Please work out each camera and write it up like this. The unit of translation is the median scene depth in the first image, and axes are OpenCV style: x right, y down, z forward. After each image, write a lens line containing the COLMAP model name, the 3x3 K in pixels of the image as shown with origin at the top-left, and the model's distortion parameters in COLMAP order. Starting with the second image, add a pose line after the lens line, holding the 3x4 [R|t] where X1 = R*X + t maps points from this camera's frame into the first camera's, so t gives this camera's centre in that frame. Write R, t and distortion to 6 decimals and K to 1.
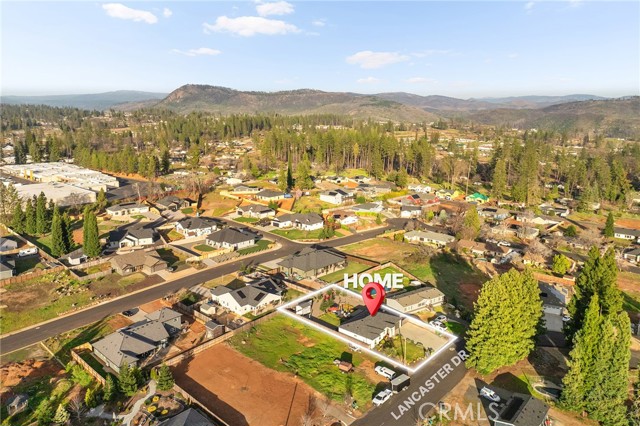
lens RADIAL K [[446.3, 0, 319.3], [0, 446.3, 211.1], [0, 0, 1]] dist [-0.028552, 0.002849]
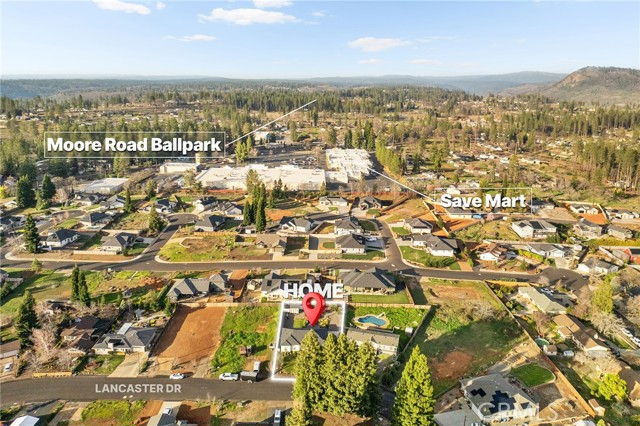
lens RADIAL K [[446.3, 0, 318.7], [0, 446.3, 213.8], [0, 0, 1]] dist [-0.028552, 0.002849]
pose [[0.673949, 0.208015, -0.708888, 0.522606], [-0.174589, 0.977207, 0.120767, -0.131594], [0.717852, 0.042373, 0.694906, 0.084130]]
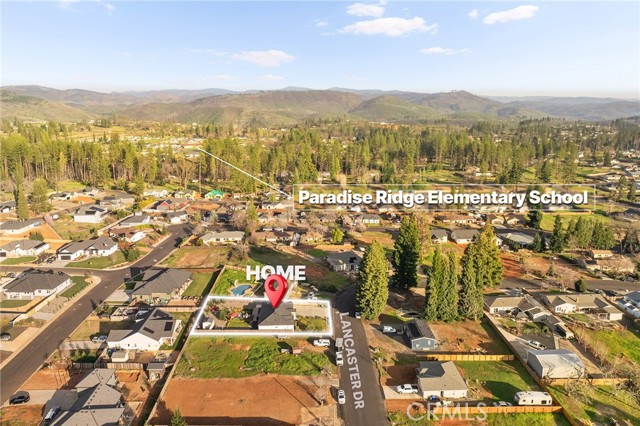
lens RADIAL K [[446.3, 0, 317.9], [0, 446.3, 213.8], [0, 0, 1]] dist [-0.028552, 0.002849]
pose [[0.734068, -0.167470, 0.658101, -0.294079], [0.153997, 0.984919, 0.078863, -0.047279], [-0.661384, 0.043455, 0.748788, 0.019205]]
